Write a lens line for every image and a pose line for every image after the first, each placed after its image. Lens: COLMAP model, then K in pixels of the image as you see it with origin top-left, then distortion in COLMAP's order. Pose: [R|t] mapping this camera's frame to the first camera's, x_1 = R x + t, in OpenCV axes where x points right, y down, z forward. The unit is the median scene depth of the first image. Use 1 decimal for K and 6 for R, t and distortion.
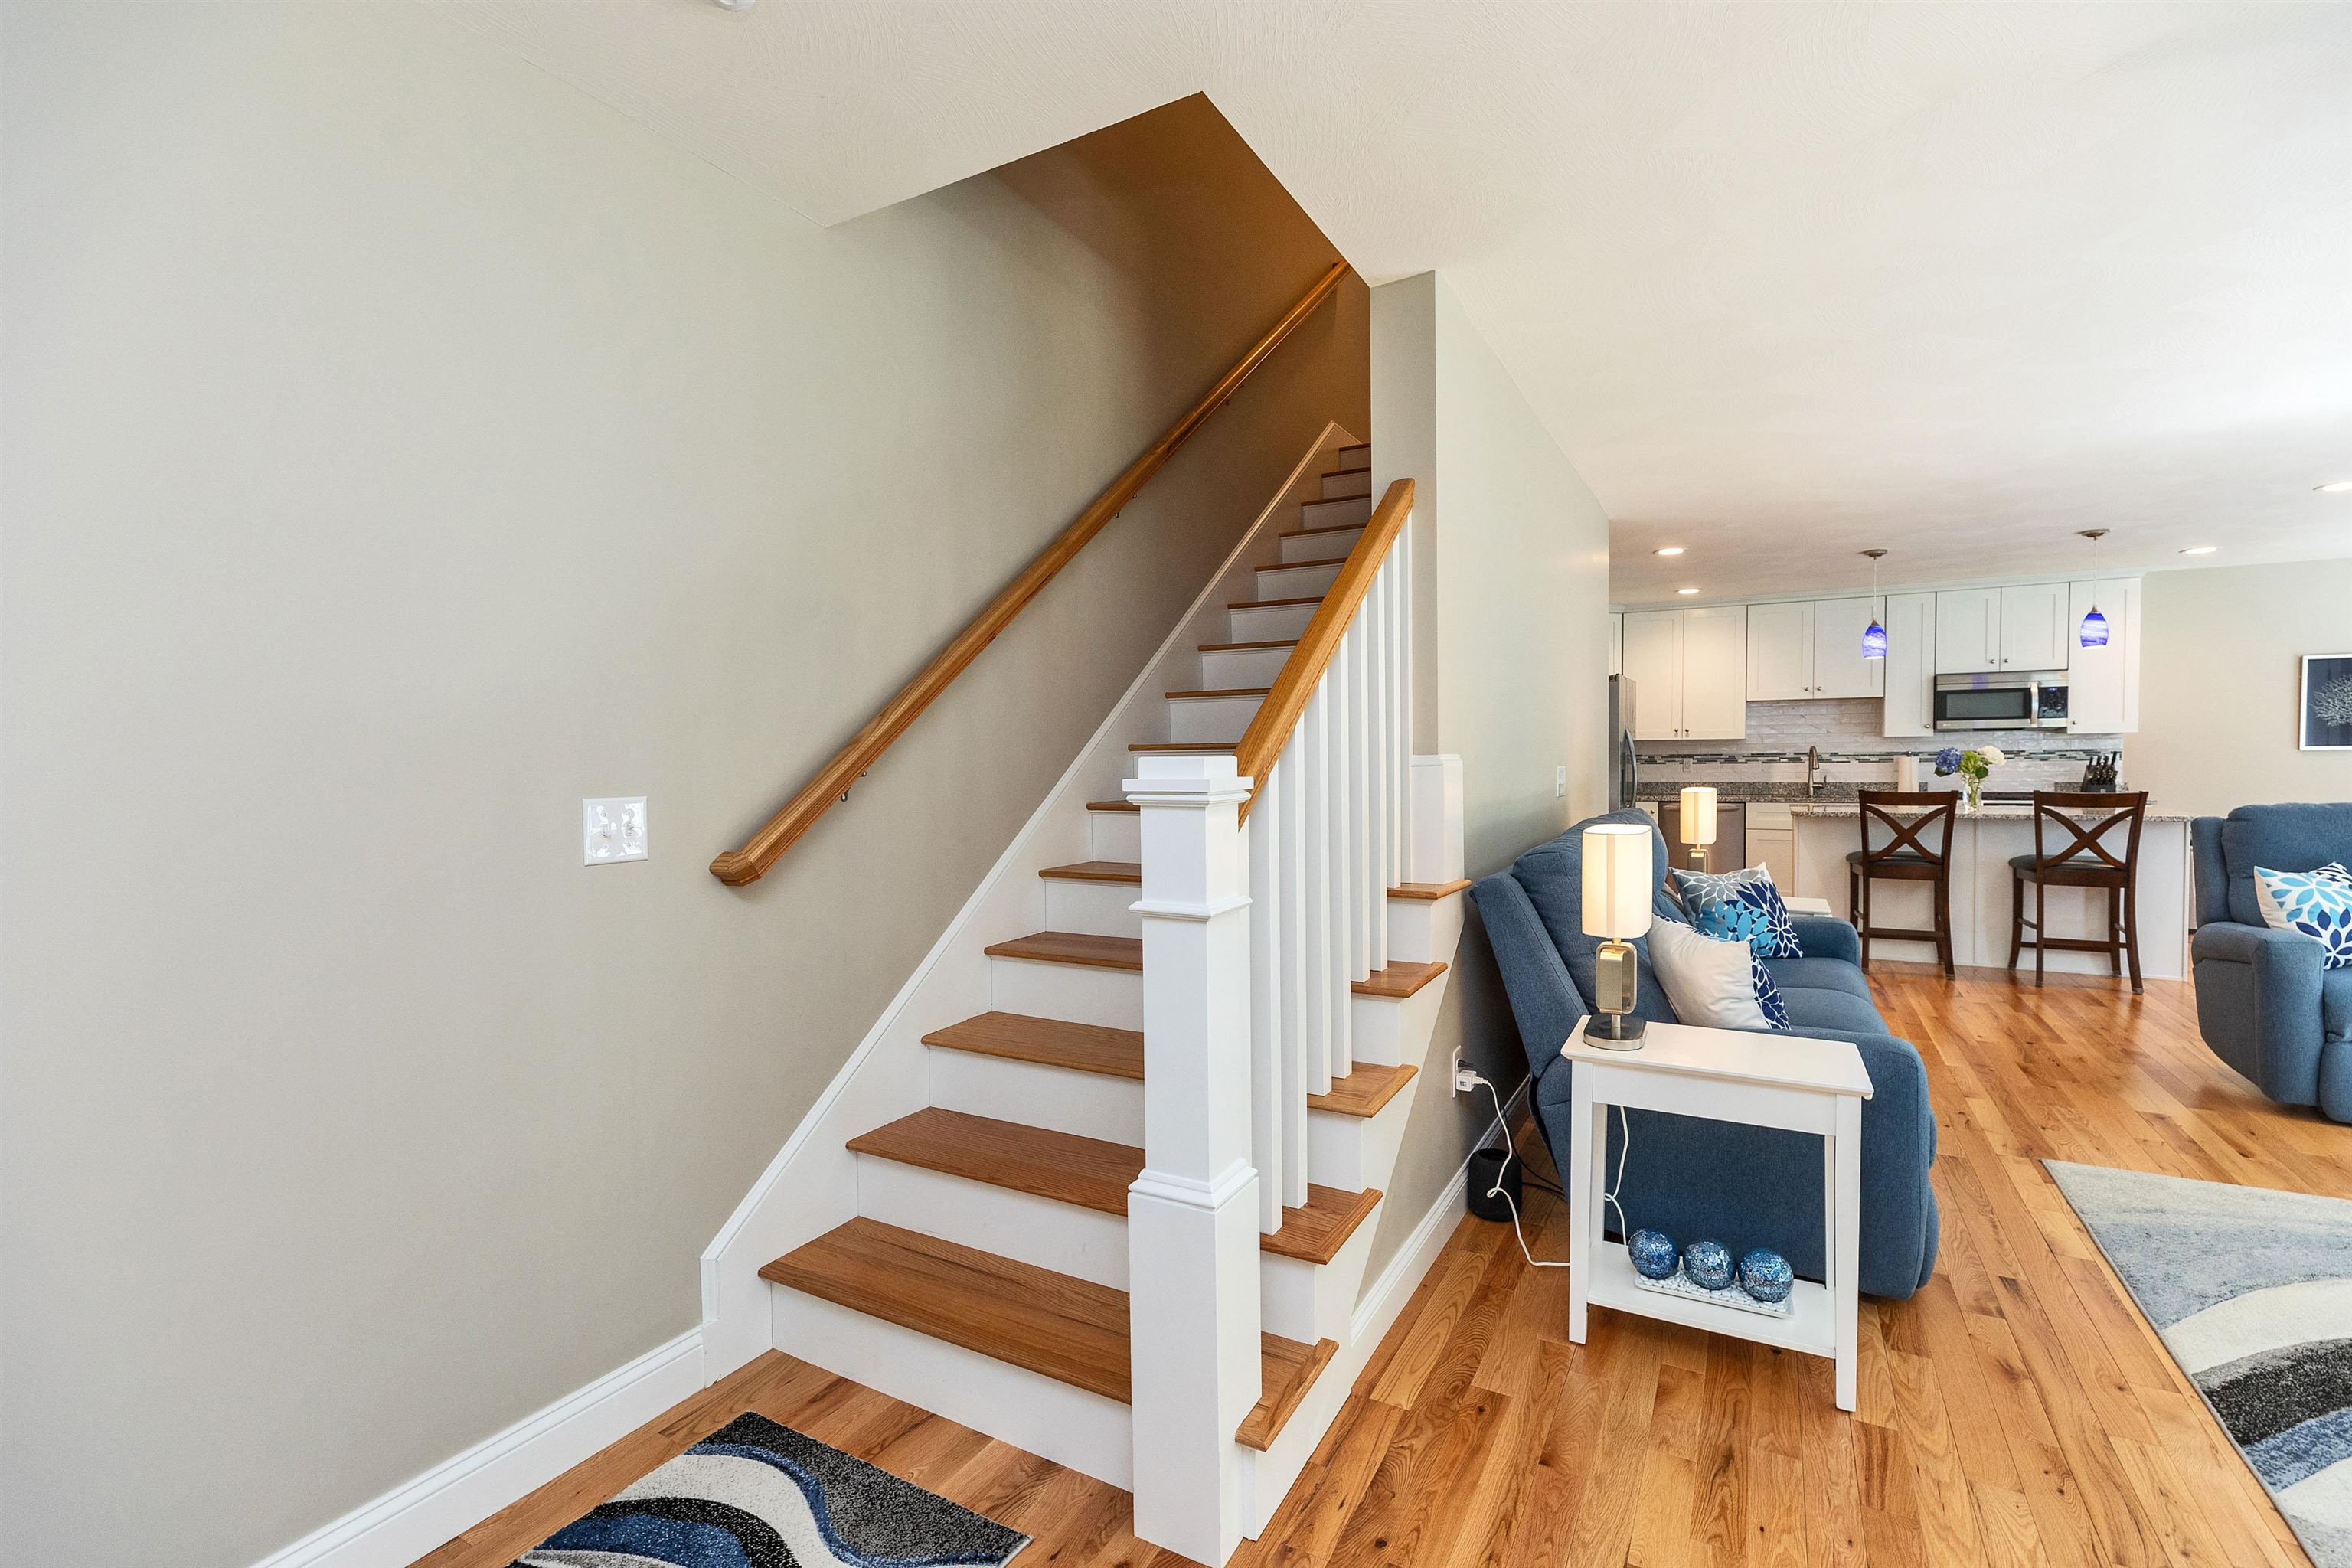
lens RADIAL K [[1045.1, 0, 1172.4], [0, 1045.1, 785.4], [0, 0, 1]] dist [-0.000206, 0.000018]
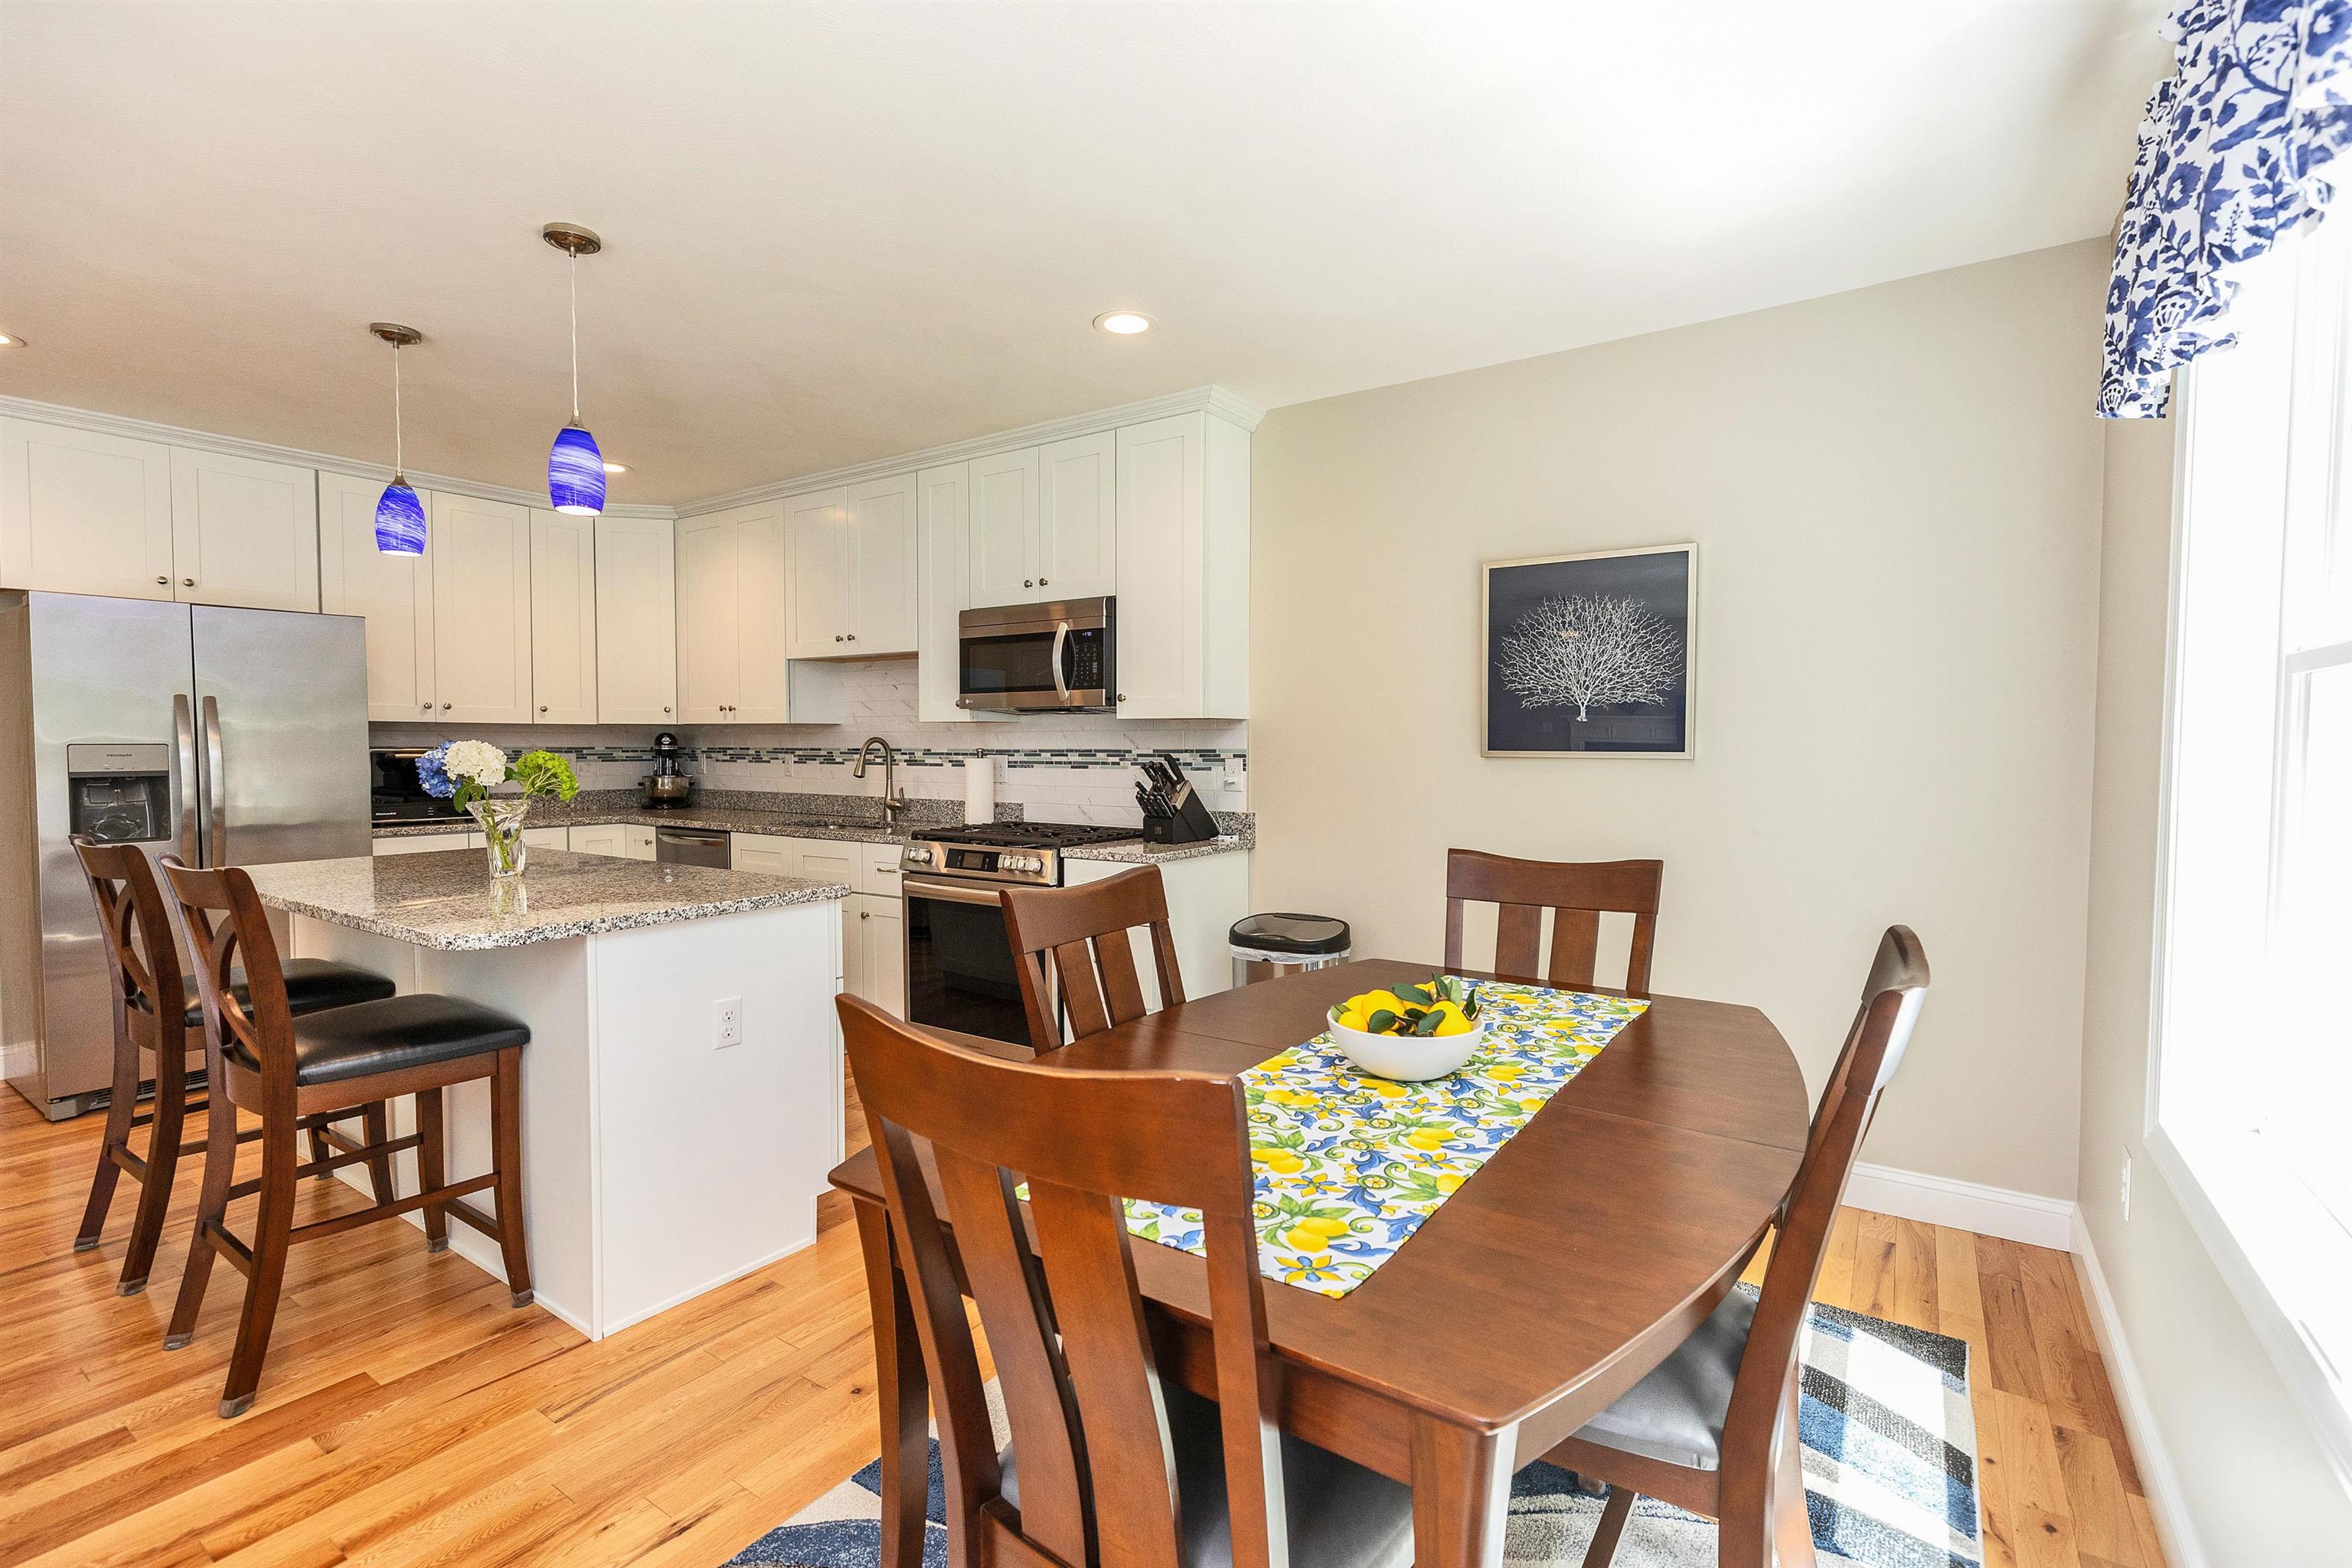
lens RADIAL K [[1054.3, 0, 1181.0], [0, 1054.3, 774.8], [0, 0, 1]] dist [0.001497, 0.000511]
pose [[0.996400, 0.014704, -0.083493, 1.198274], [-0.014300, 0.999883, 0.005441, -0.031738], [0.083564, -0.004228, 0.996493, 0.611203]]
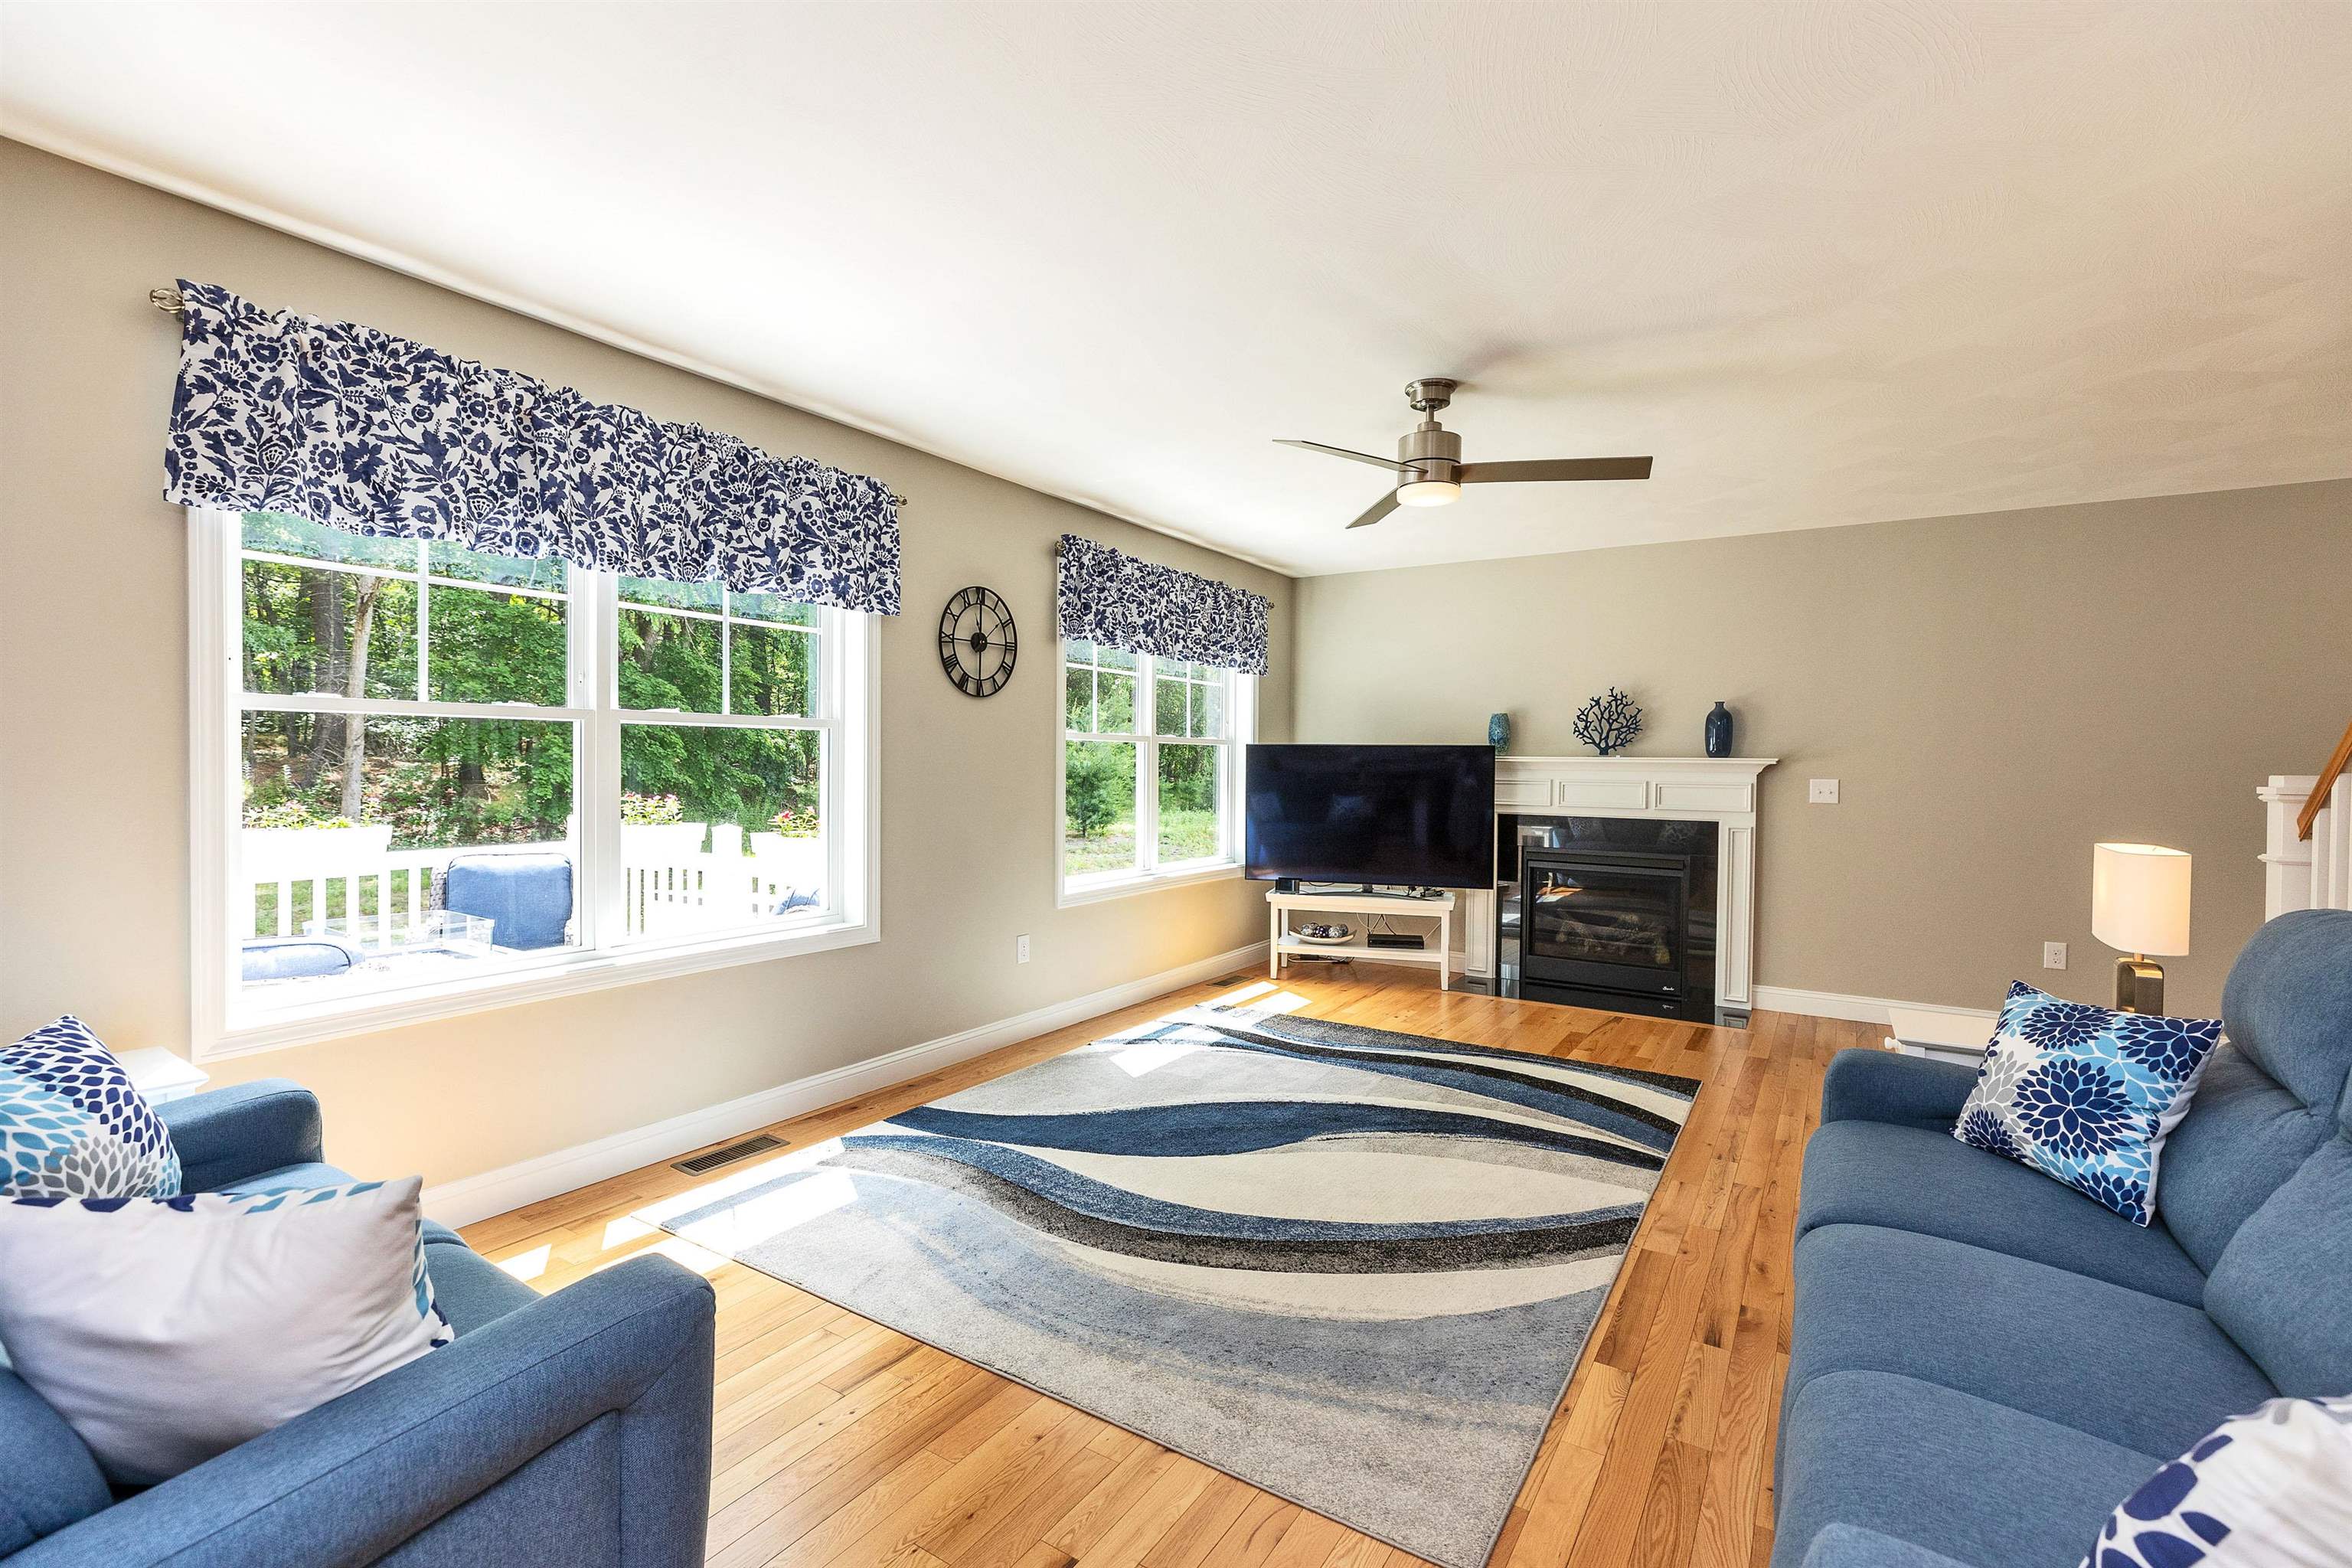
lens RADIAL K [[1051.7, 0, 1178.0], [0, 1051.7, 781.1], [0, 0, 1]] dist [0.000837, 0.000080]
pose [[-0.998554, -0.001225, 0.053735, 0.535382], [0.001360, 0.998844, 0.048049, -0.030766], [-0.053732, 0.048053, -0.997399, 0.845891]]
